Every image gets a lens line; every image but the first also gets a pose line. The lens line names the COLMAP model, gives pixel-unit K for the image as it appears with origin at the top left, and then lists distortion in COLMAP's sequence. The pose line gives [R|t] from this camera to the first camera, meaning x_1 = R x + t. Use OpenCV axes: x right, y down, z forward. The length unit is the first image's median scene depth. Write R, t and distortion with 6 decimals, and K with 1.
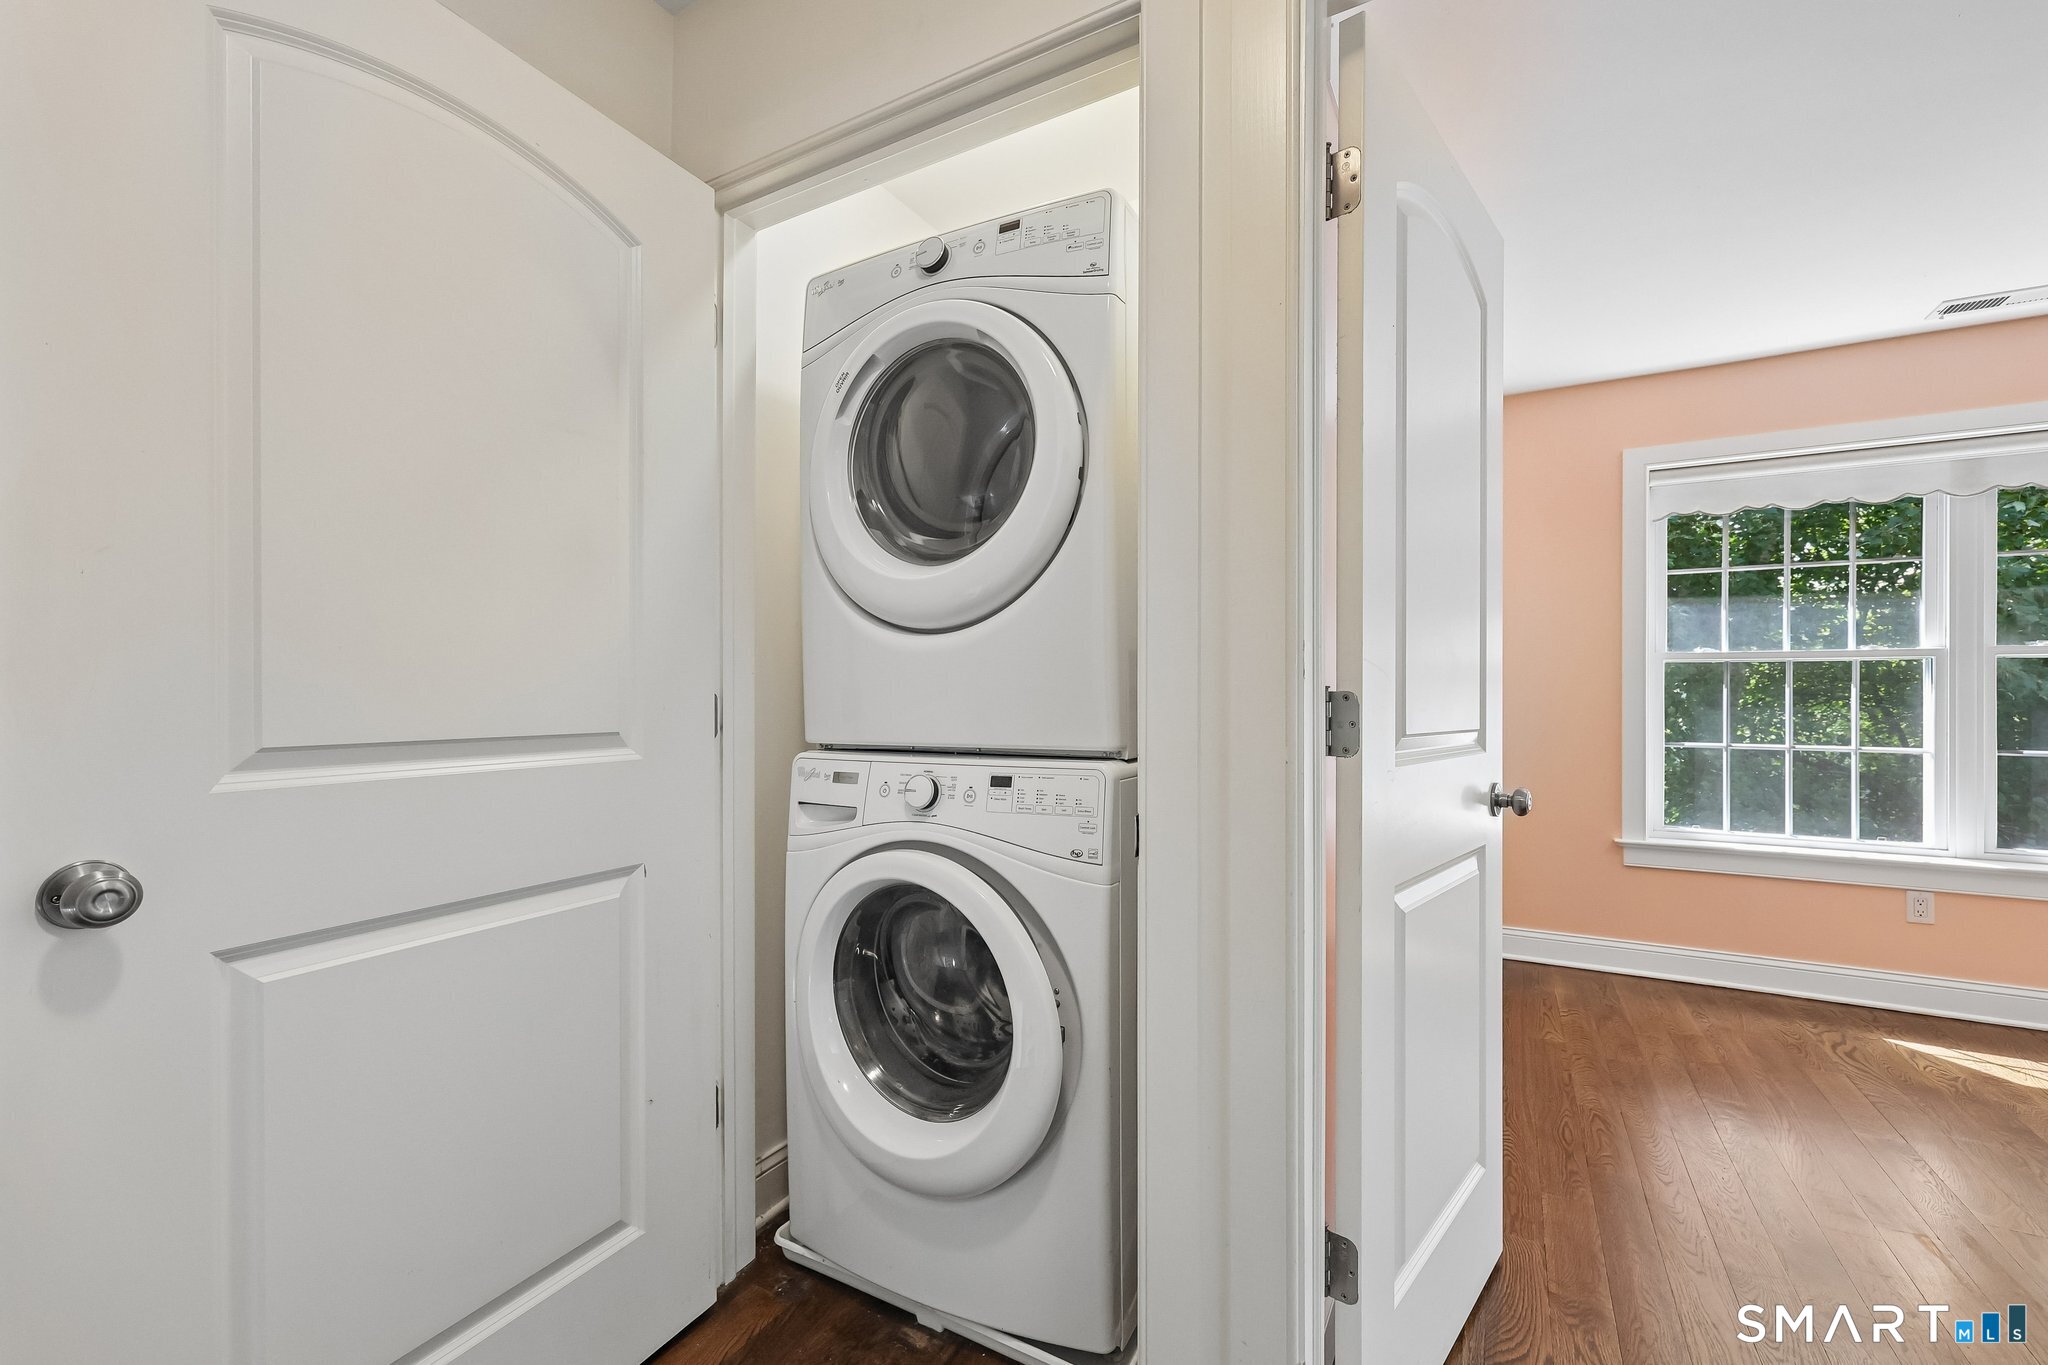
lens RADIAL K [[828.5, 0, 1036.6], [0, 828.5, 694.5], [0, 0, 1]] dist [0.001035, -0.000411]
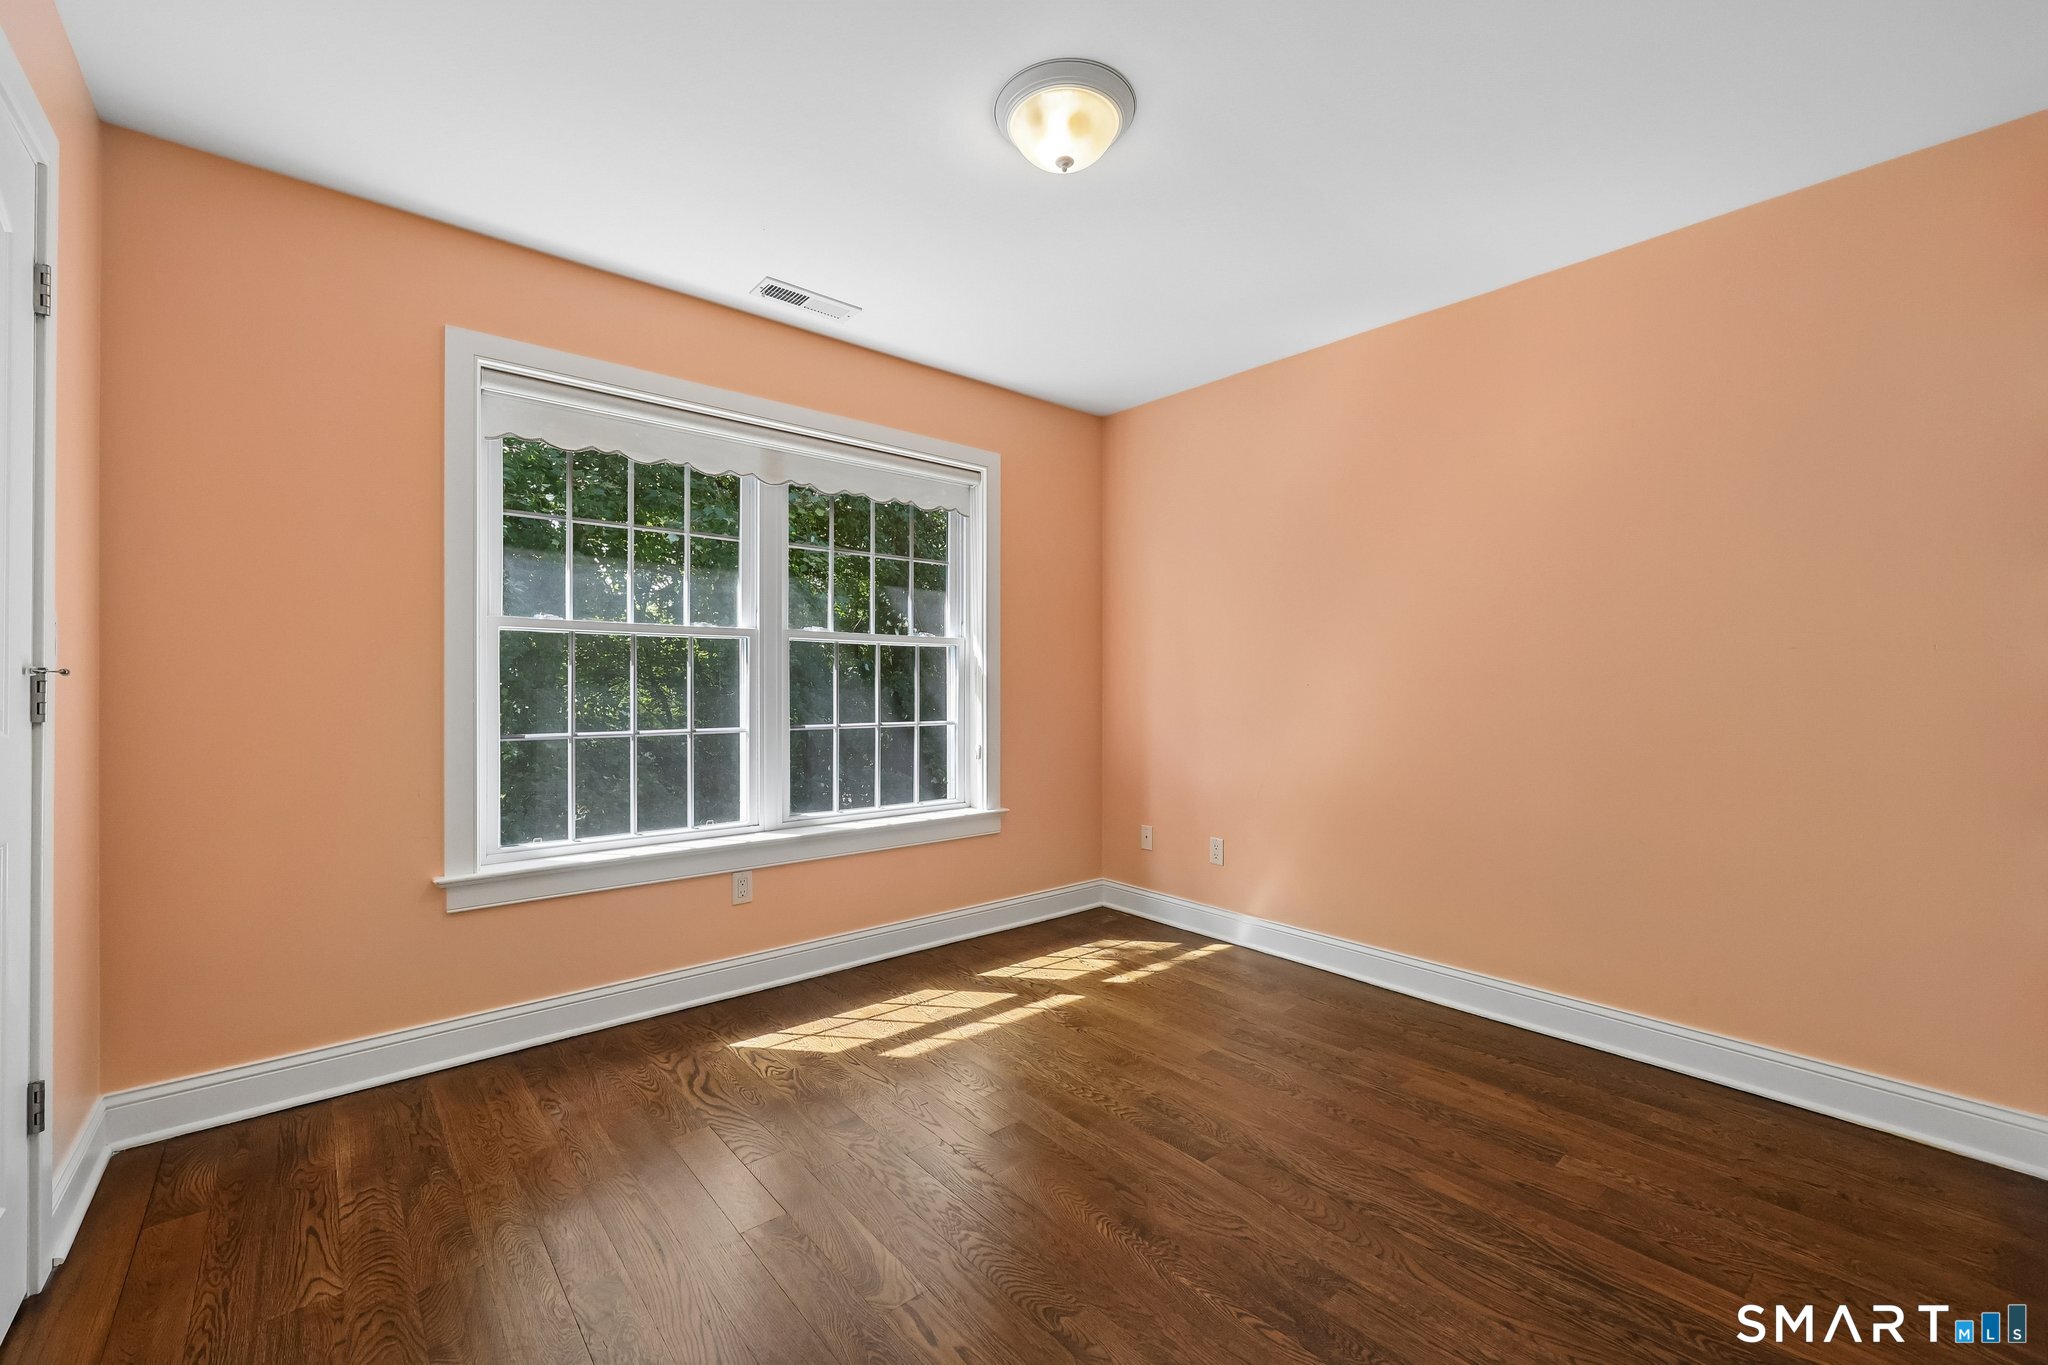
lens RADIAL K [[828.5, 0, 1018.6], [0, 828.5, 683.2], [0, 0, 1]] dist [0.001035, -0.000411]
pose [[0.341133, -0.002379, 0.940012, 0.224135], [-0.002554, 0.999991, 0.003458, 0.006640], [-0.940011, -0.003581, 0.341124, 0.319989]]
